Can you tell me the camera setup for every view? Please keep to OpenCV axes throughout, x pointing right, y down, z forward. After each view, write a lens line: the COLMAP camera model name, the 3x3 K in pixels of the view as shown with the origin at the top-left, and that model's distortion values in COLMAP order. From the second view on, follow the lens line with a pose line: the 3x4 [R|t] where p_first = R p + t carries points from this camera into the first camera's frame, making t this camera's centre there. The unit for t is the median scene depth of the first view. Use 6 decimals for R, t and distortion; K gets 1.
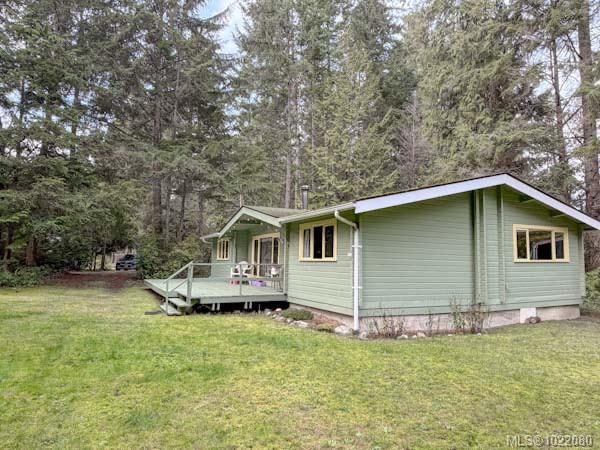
lens RADIAL K [[381.8, 0, 301.7], [0, 381.8, 227.4], [0, 0, 1]] dist [-0.033396, 0.002908]
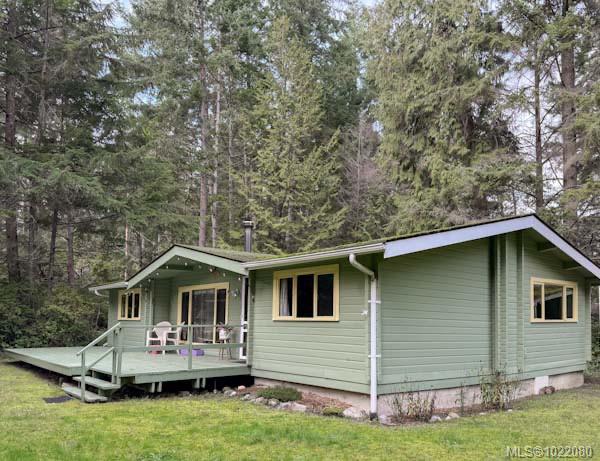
lens RADIAL K [[475.8, 0, 308.9], [0, 475.8, 301.1], [0, 0, 1]] dist [0.011283, -0.020435]
pose [[0.971534, 0.006749, 0.236803, -0.148380], [-0.017997, 0.998808, 0.045371, 0.005476], [-0.236214, -0.048341, 0.970498, 0.084424]]
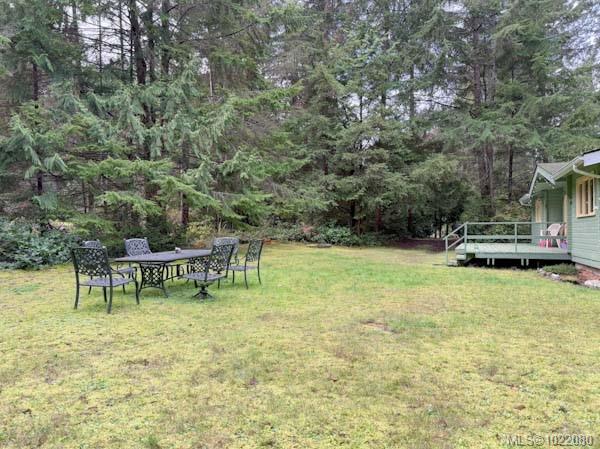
lens RADIAL K [[422.0, 0, 299.8], [0, 422.0, 225.3], [0, 0, 1]] dist [-0.002886, -0.001564]
pose [[0.640413, -0.025013, -0.767623, 0.339342], [0.075381, 0.996691, 0.030412, 0.020705], [0.764322, -0.077340, 0.640179, -0.196883]]
